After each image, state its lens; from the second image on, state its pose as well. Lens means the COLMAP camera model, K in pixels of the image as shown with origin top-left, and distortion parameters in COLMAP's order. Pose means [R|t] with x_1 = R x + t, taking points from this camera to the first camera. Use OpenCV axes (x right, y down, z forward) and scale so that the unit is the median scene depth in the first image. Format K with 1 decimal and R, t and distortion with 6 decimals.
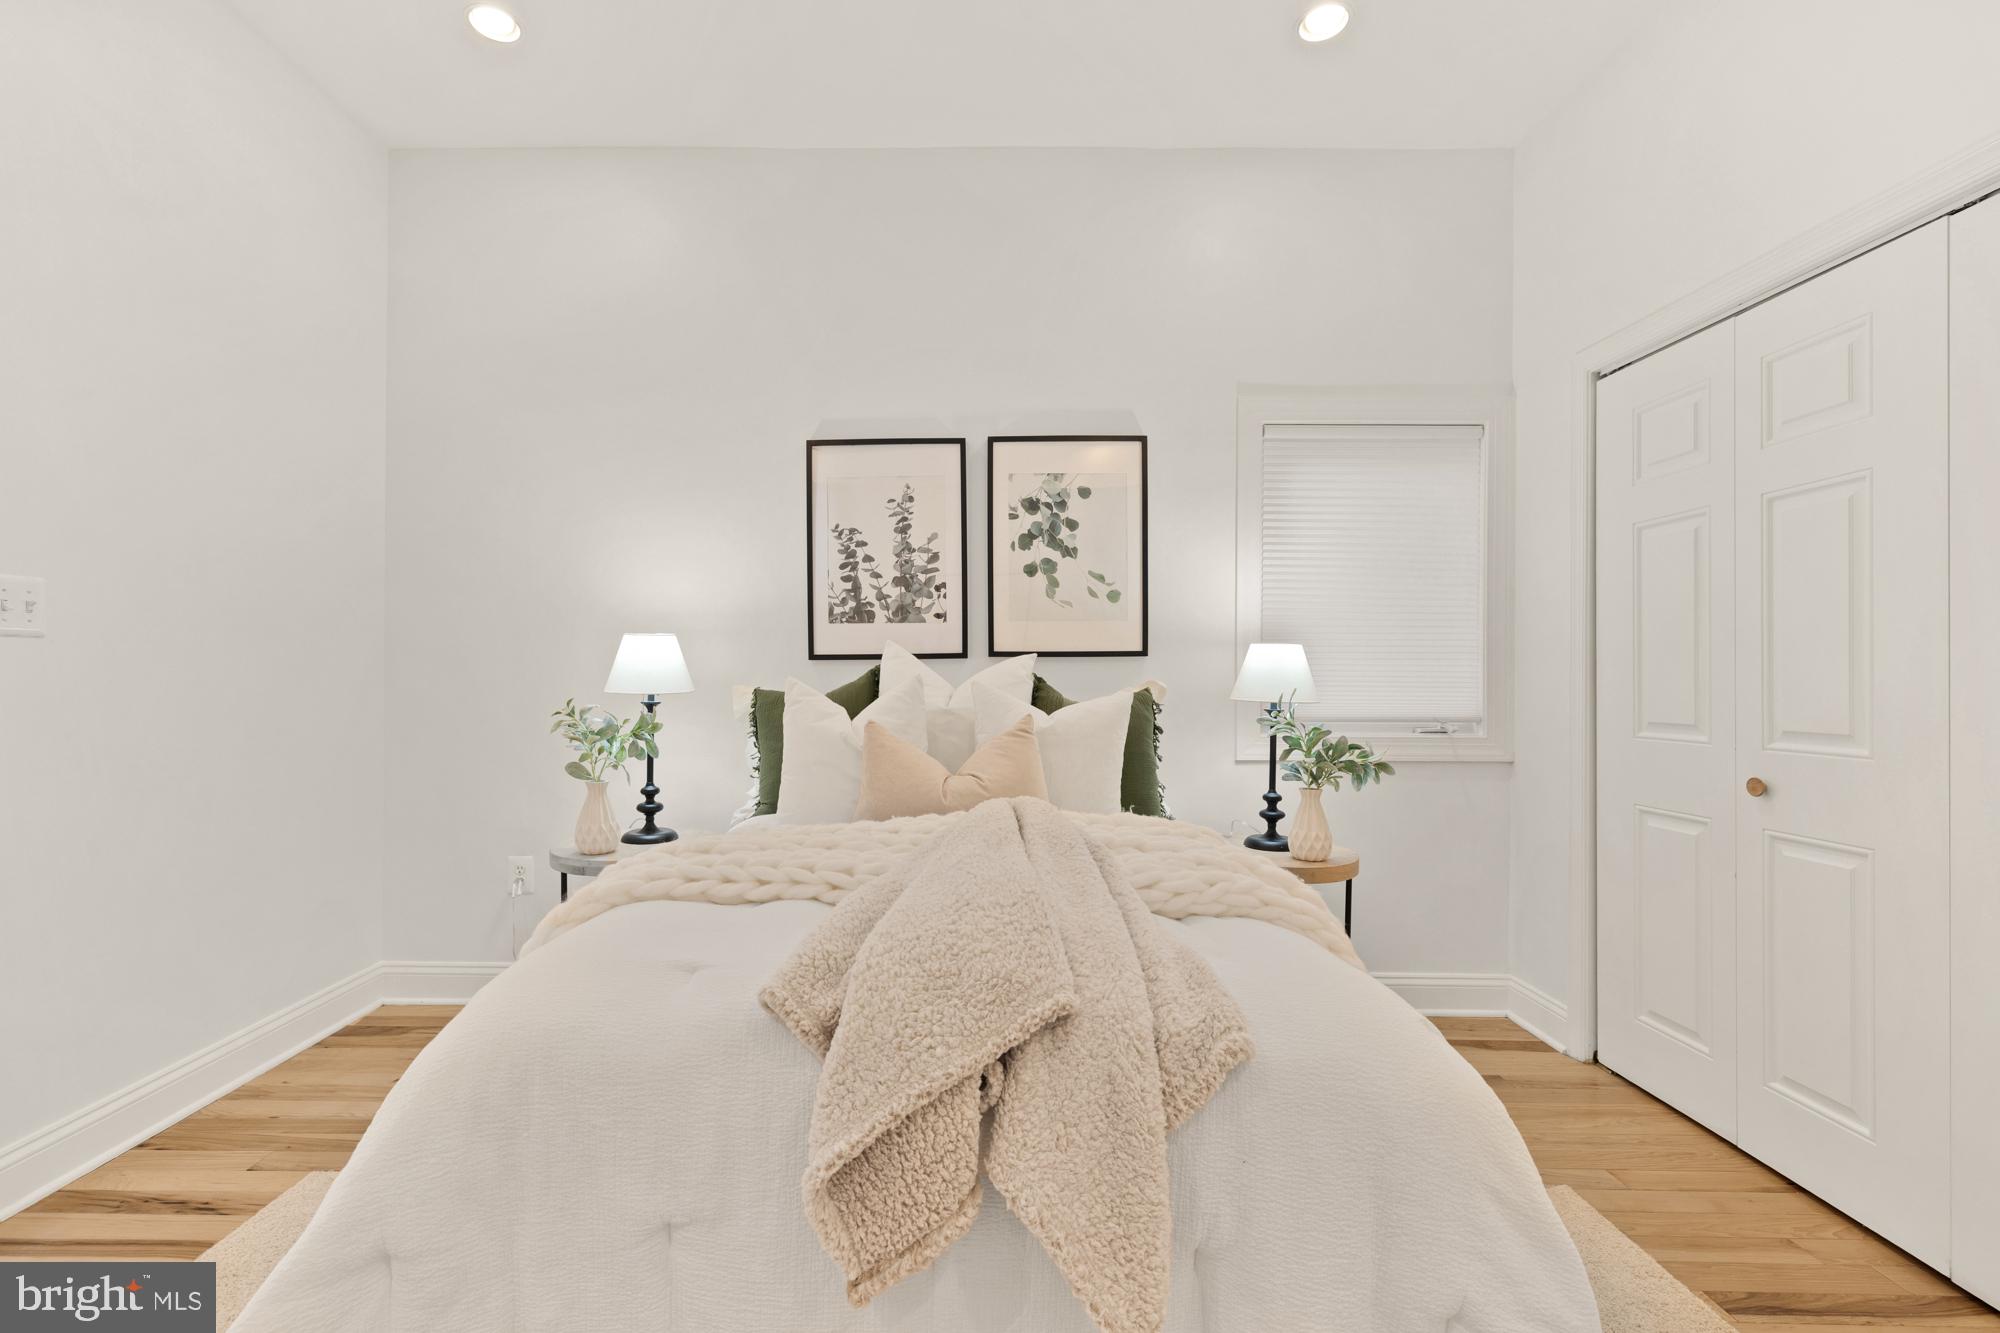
lens RADIAL K [[858.8, 0, 1004.7], [0, 858.8, 677.3], [0, 0, 1]] dist [0.000102, 0.000071]
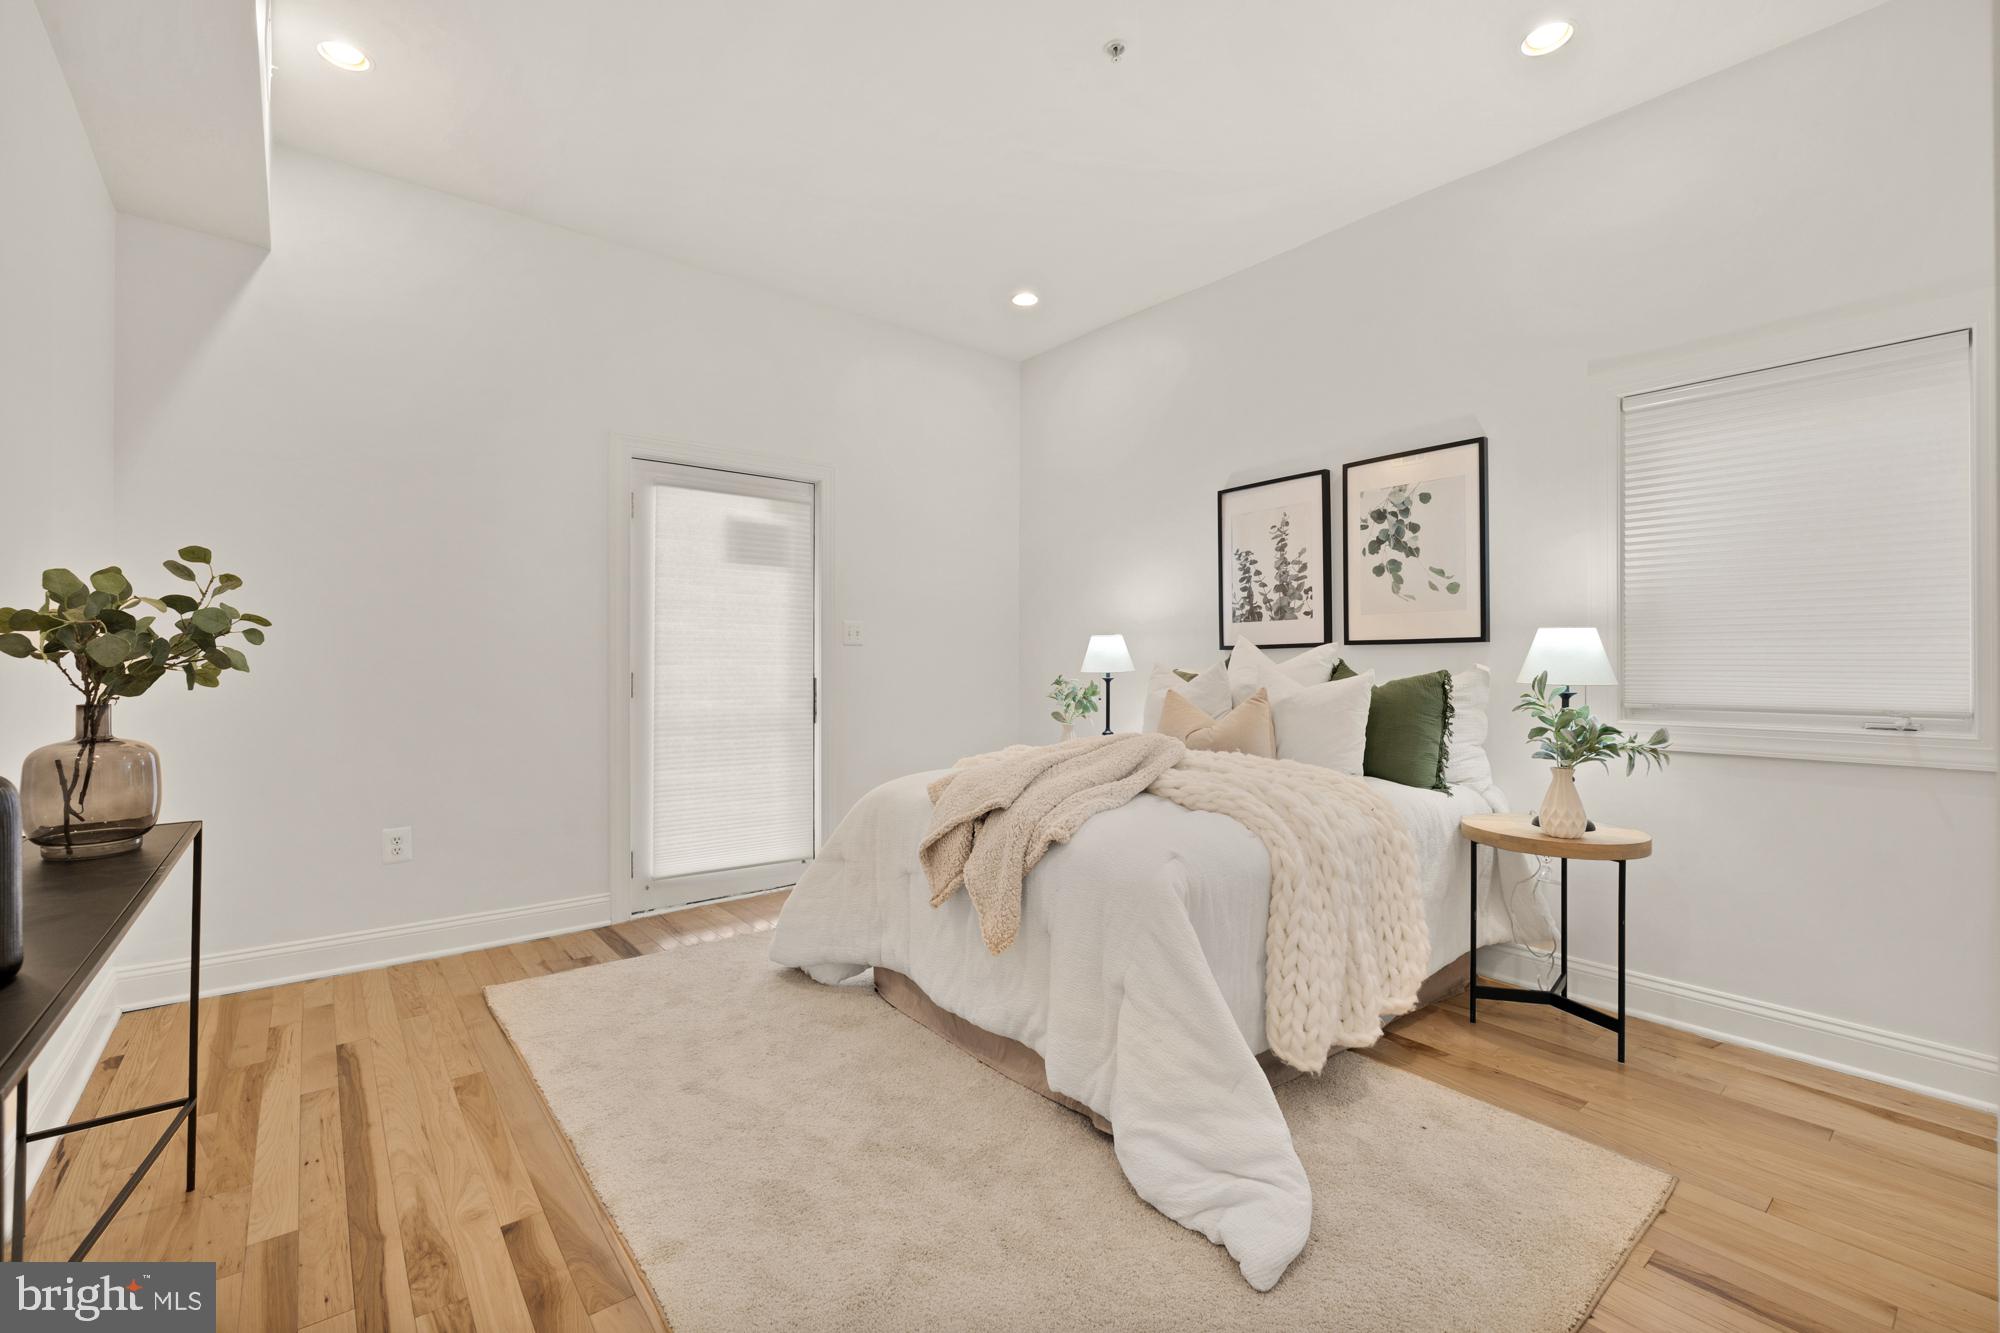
lens RADIAL K [[840.1, 0, 1009.1], [0, 840.1, 667.9], [0, 0, 1]] dist [-0.002820, 0.000069]
pose [[0.646056, 0.002321, -0.763287, 0.583731], [0.003949, 0.999972, 0.006384, -0.000863], [0.763280, -0.007139, 0.646028, -0.133456]]
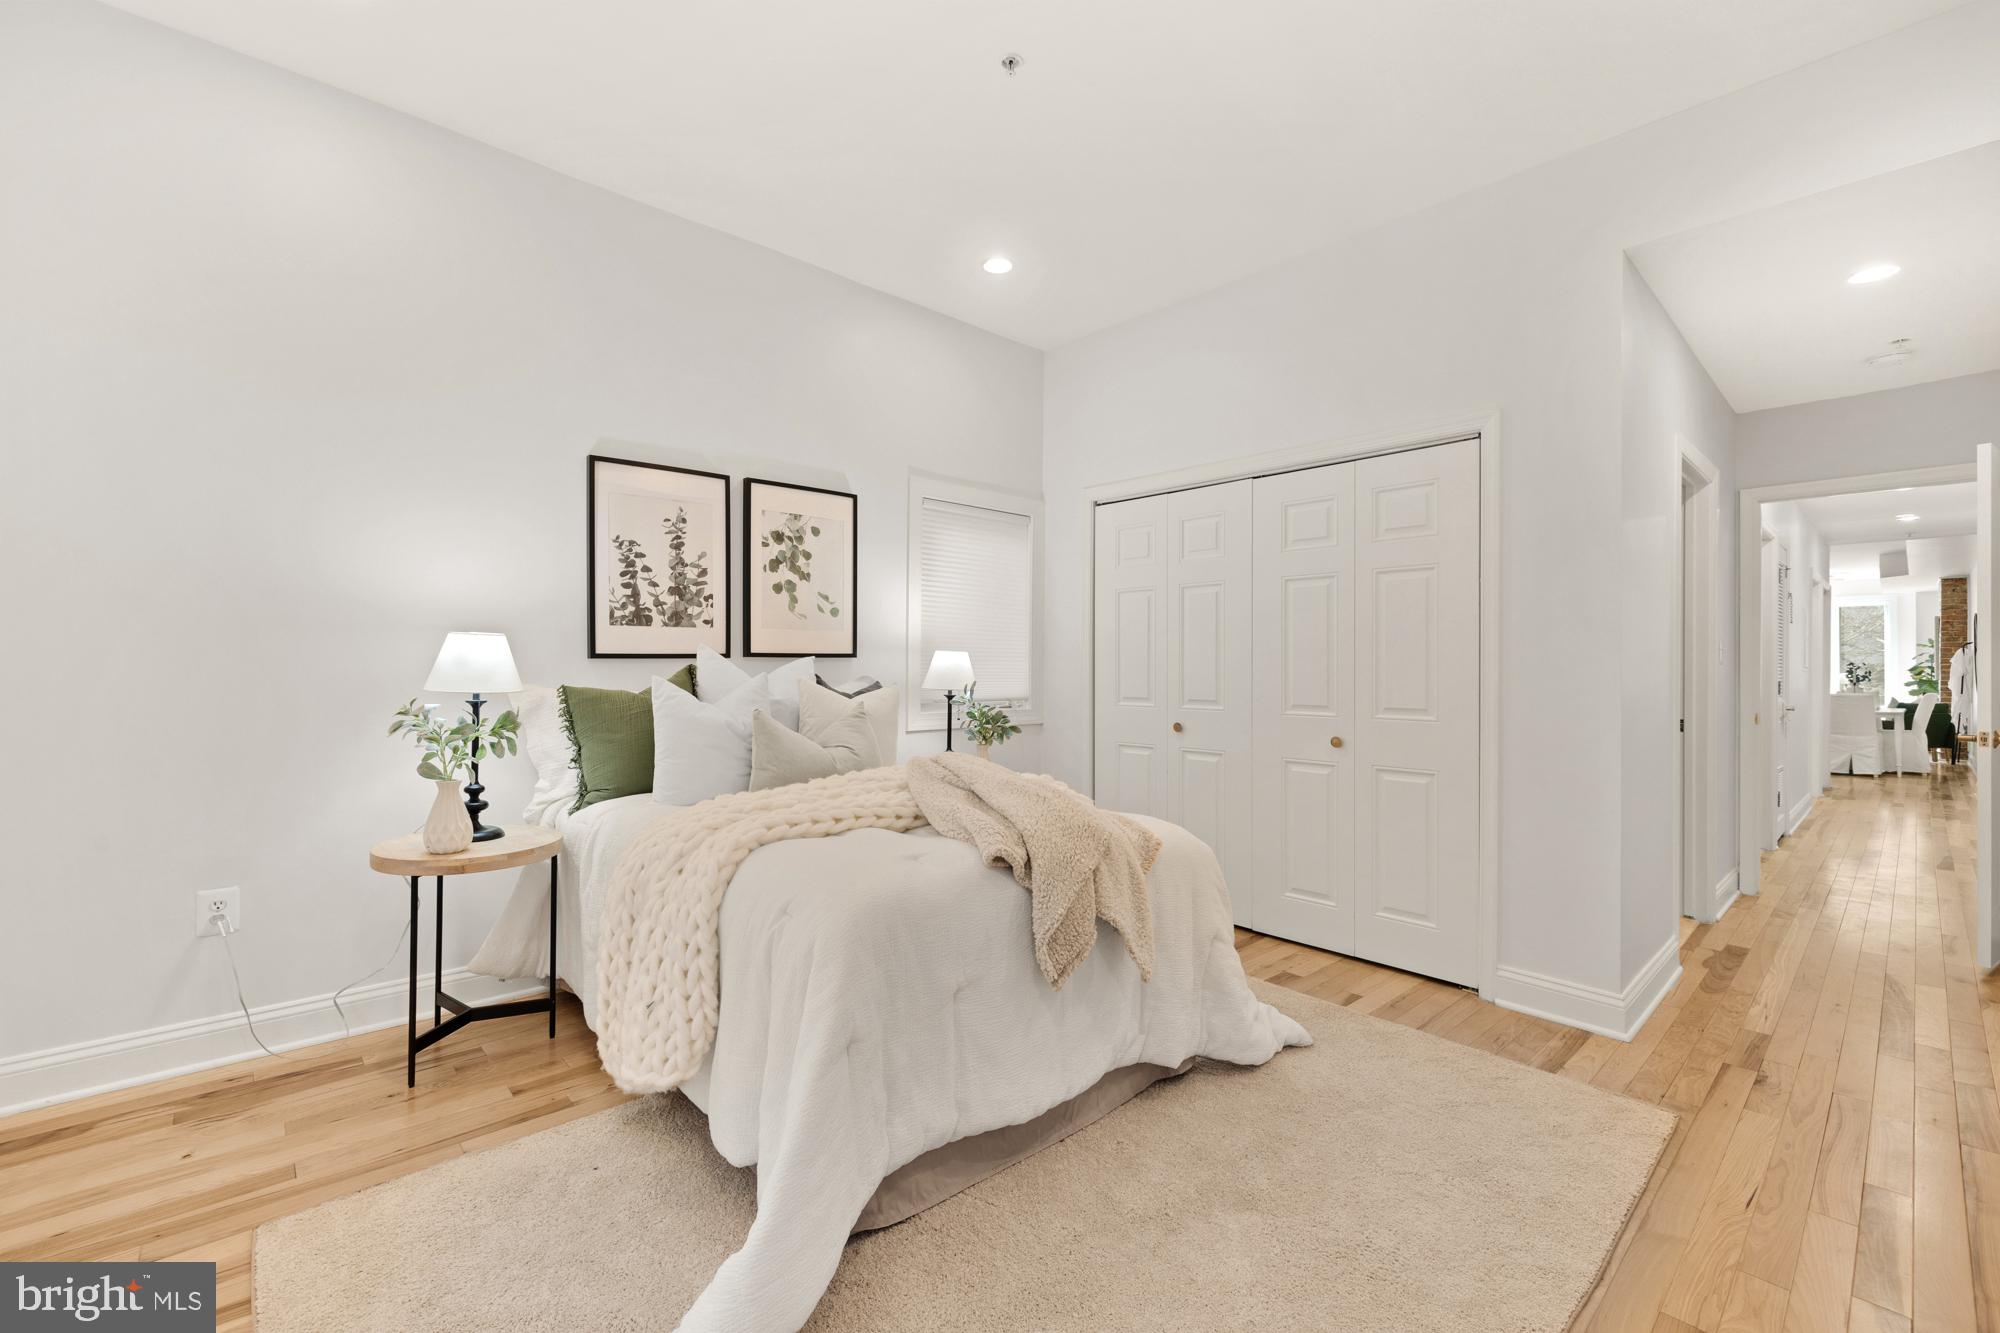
lens RADIAL K [[840.1, 0, 1009.8], [0, 840.1, 662.9], [0, 0, 1]] dist [-0.002820, 0.000069]
pose [[0.725069, 0.004482, 0.688661, -0.570793], [-0.002801, 0.999990, -0.003559, -0.012354], [-0.688670, 0.000652, 0.725075, -0.125730]]
